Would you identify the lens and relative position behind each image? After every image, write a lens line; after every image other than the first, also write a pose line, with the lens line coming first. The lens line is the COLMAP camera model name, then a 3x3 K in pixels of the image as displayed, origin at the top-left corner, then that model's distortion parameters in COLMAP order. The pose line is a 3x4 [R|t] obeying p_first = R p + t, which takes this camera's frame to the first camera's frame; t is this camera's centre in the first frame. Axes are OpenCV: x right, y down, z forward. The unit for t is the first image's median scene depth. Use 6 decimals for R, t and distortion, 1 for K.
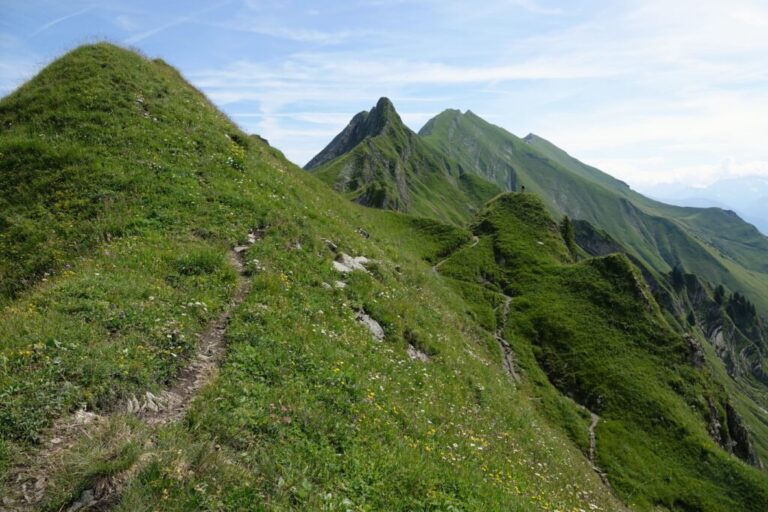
lens RADIAL K [[532.7, 0, 383.5], [0, 532.7, 258.2], [0, 0, 1]] dist [-0.006458, -0.002640]
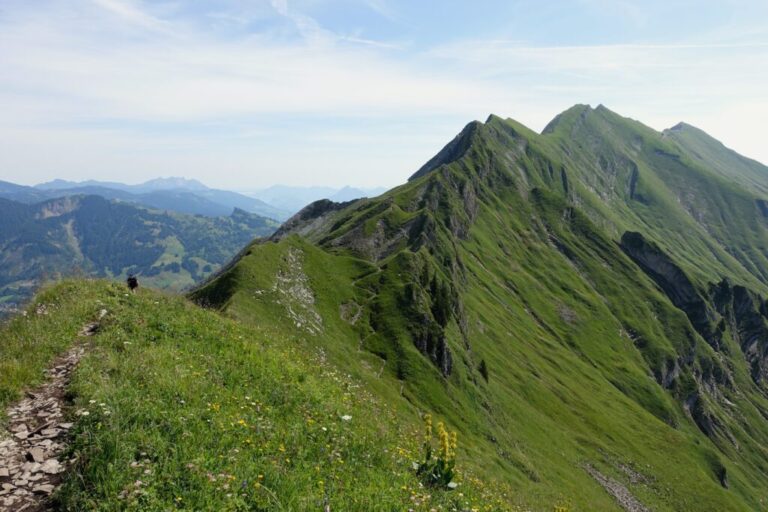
lens RADIAL K [[532.7, 0, 384.4], [0, 532.7, 255.0], [0, 0, 1]] dist [-0.006458, -0.002640]
pose [[0.961624, 0.066874, -0.266097, 0.066176], [-0.057275, 0.997402, 0.043684, -0.017145], [0.268327, -0.026767, 0.962956, -0.110905]]
